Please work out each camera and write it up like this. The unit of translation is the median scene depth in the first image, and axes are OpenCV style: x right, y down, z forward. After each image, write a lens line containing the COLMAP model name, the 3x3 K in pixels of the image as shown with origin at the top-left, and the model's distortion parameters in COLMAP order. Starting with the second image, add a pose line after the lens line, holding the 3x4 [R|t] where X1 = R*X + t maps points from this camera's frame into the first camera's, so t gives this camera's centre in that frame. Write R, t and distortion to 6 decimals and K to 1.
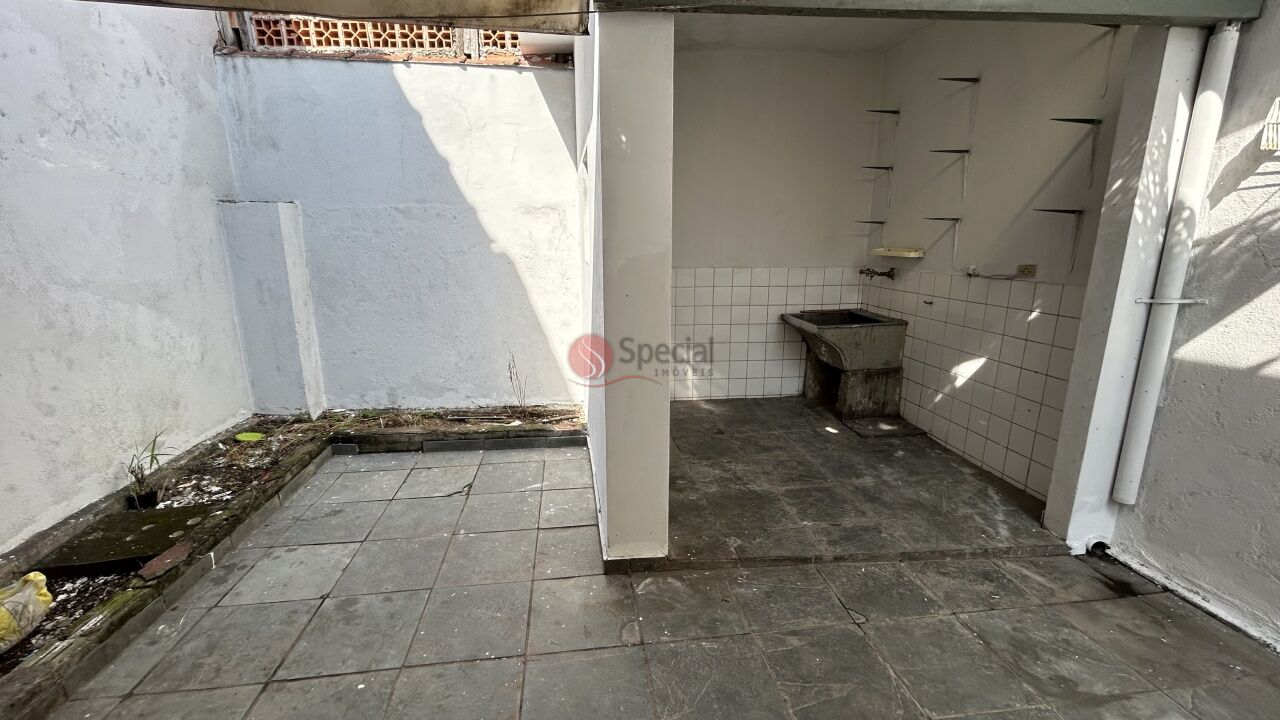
lens RADIAL K [[517.2, 0, 638.1], [0, 517.2, 358.6], [0, 0, 1]] dist [-0.003945, 0.001881]
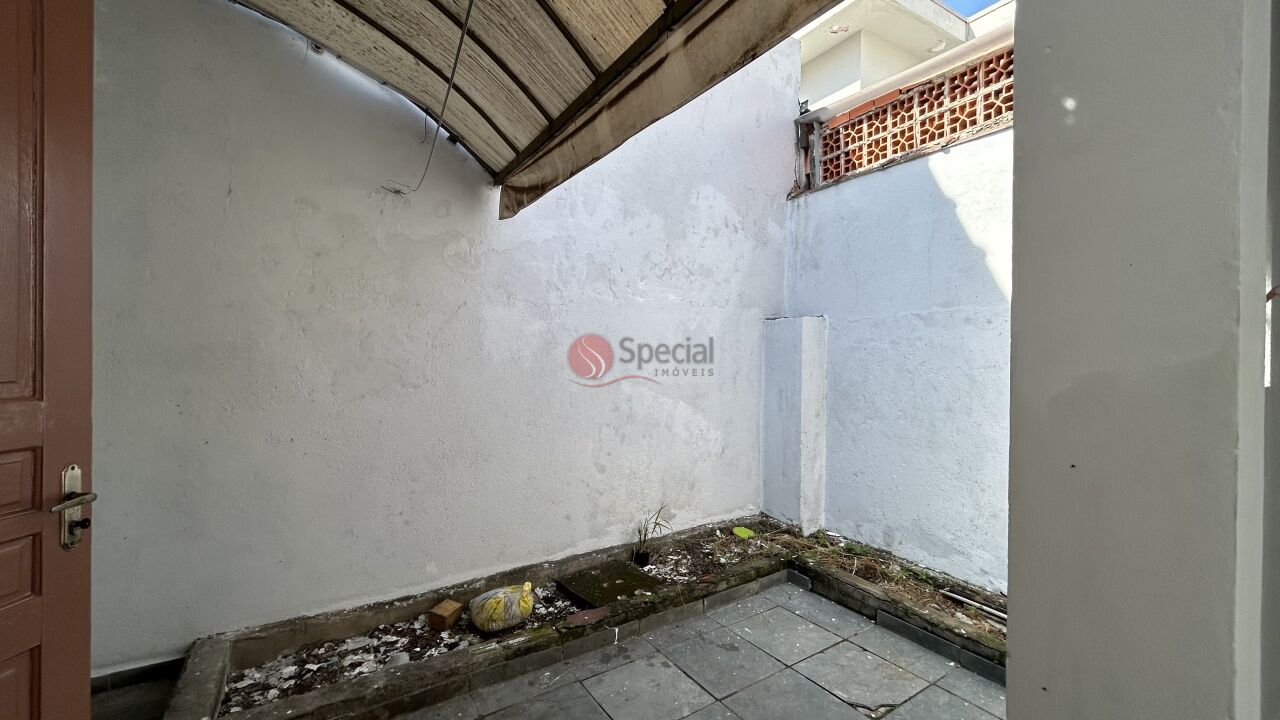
lens RADIAL K [[517.2, 0, 646.2], [0, 517.2, 360.8], [0, 0, 1]] dist [-0.003945, 0.001881]
pose [[0.437428, 0.008600, -0.899212, 0.118815], [-0.205045, 0.974567, -0.090425, -0.059276], [0.875565, 0.223933, 0.428066, 0.315058]]
